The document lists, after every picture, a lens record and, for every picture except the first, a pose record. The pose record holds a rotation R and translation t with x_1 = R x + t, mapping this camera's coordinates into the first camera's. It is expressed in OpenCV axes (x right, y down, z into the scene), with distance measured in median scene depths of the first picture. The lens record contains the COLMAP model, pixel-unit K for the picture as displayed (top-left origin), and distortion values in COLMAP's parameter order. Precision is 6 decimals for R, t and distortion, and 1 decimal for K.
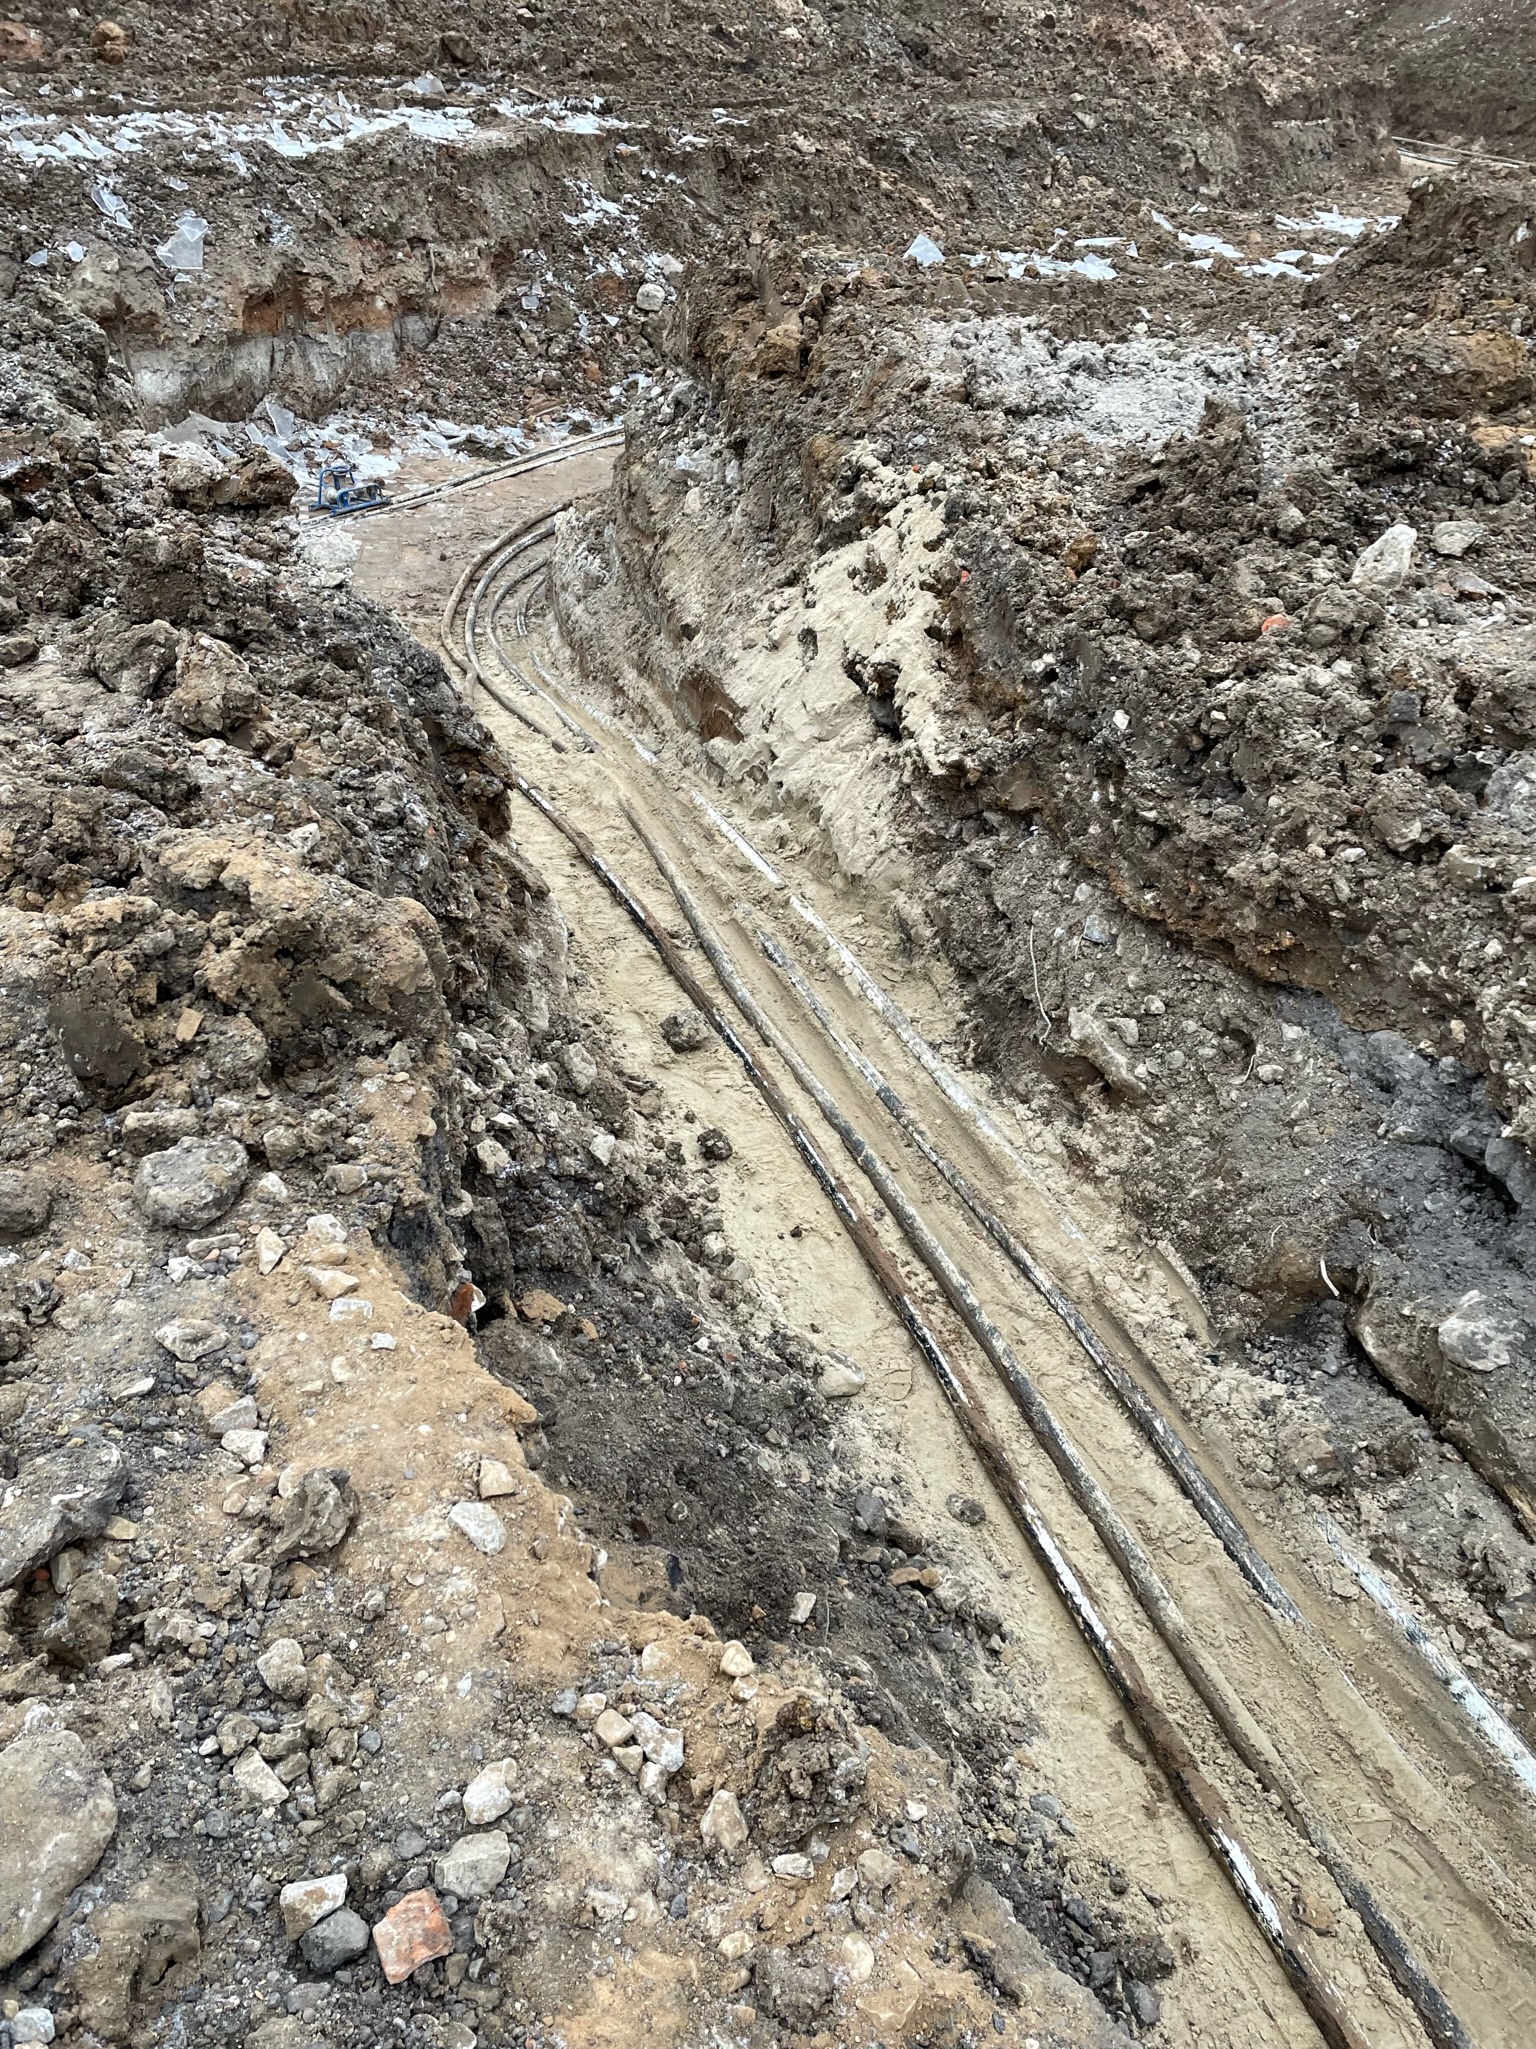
lens RADIAL K [[1522.6, 0, 790.3], [0, 1522.6, 1024.3], [0, 0, 1]] dist [0.101771, -0.127555]
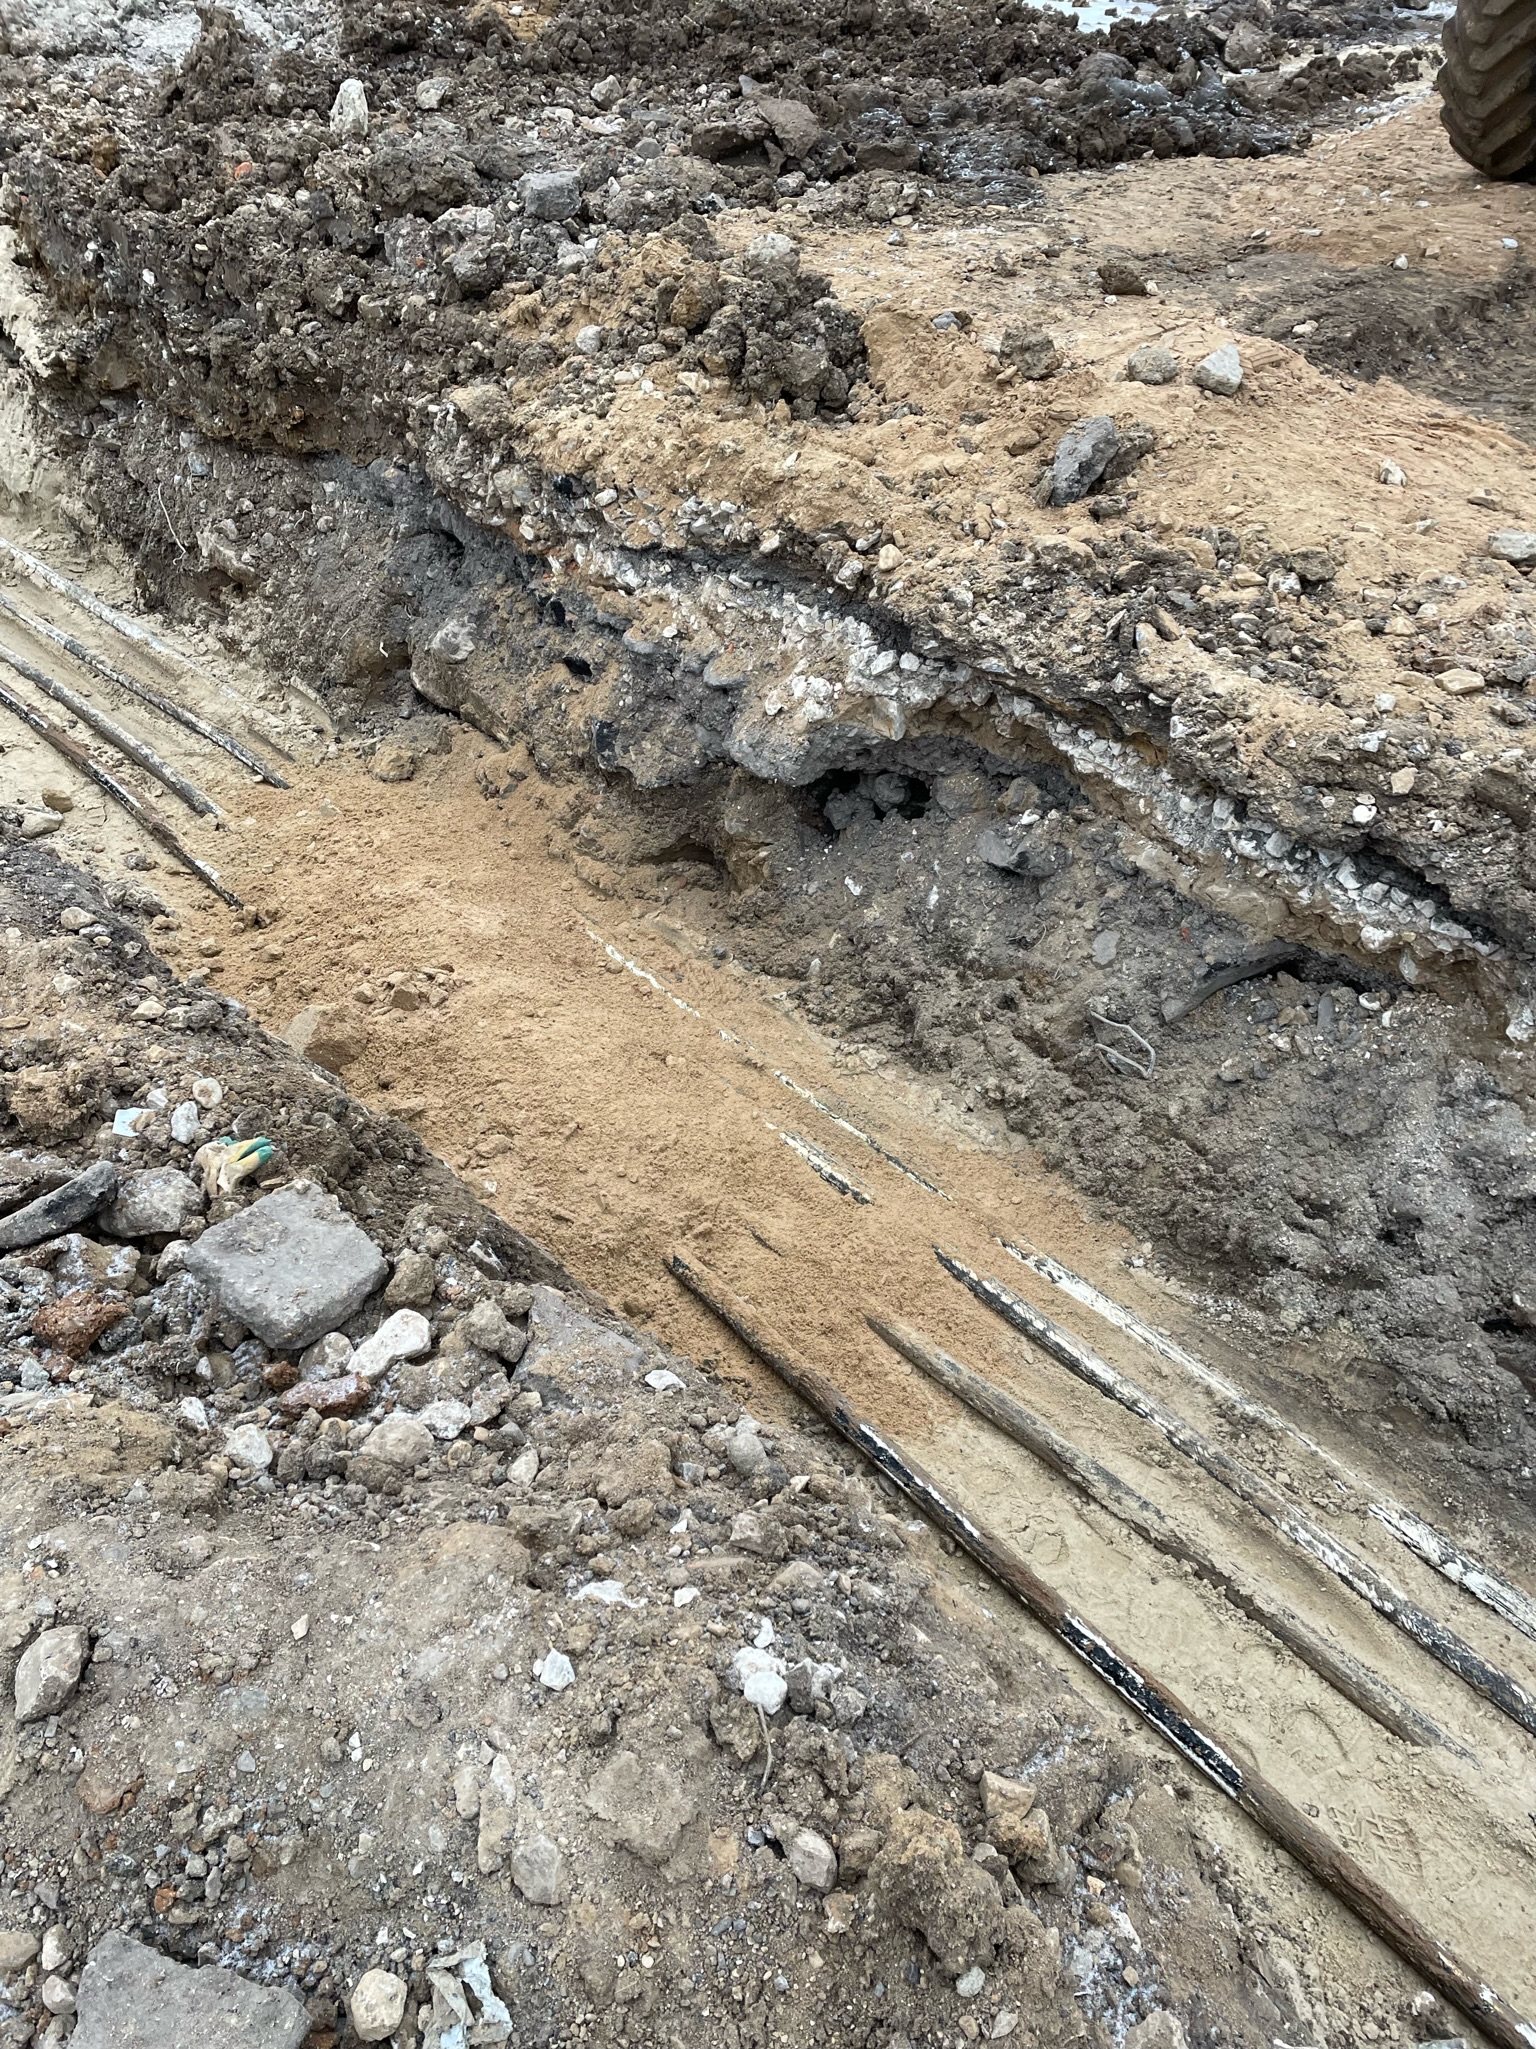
lens RADIAL K [[1522.4, 0, 753.9], [0, 1522.4, 1033.3], [0, 0, 1]] dist [0.099290, -0.122947]
pose [[0.922810, -0.307925, 0.231524, 0.149960], [0.269879, 0.945557, 0.181899, 0.211911], [-0.274931, -0.105375, 0.955672, -0.278867]]
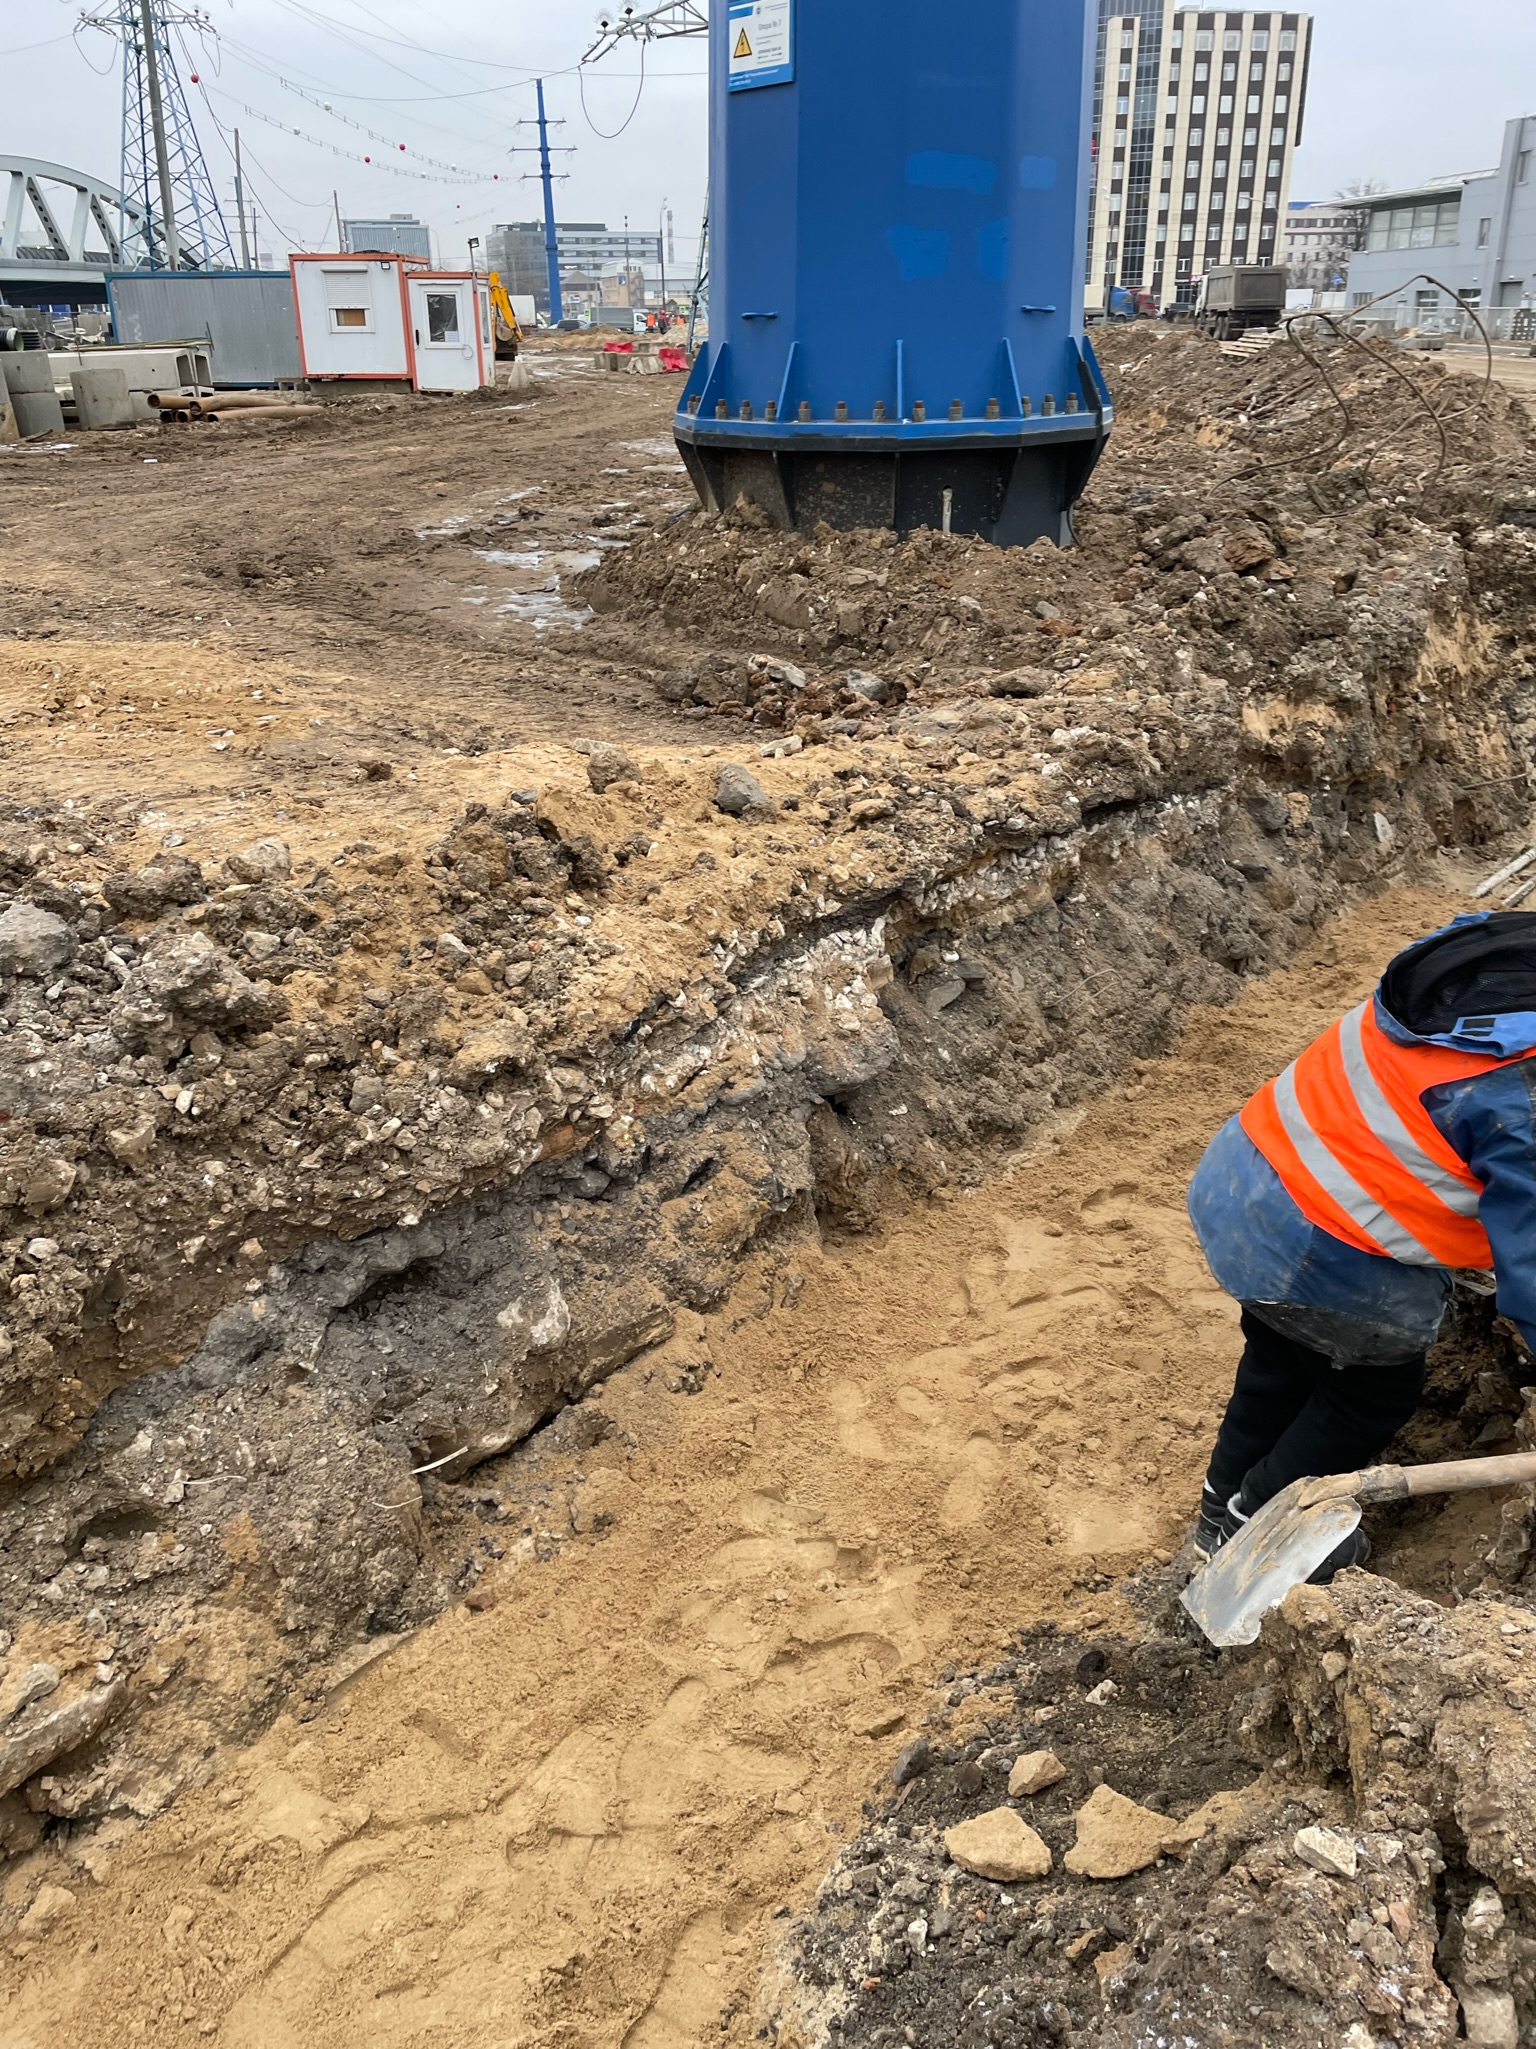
lens RADIAL K [[1534.4, 0, 749.2], [0, 1534.4, 1026.5], [0, 0, 1]] dist [0.103444, -0.133698]
pose [[-0.459468, -0.435903, 0.773872, -0.243375], [0.487849, 0.604237, 0.630001, -0.336539], [-0.742221, 0.666998, -0.064973, 0.476809]]
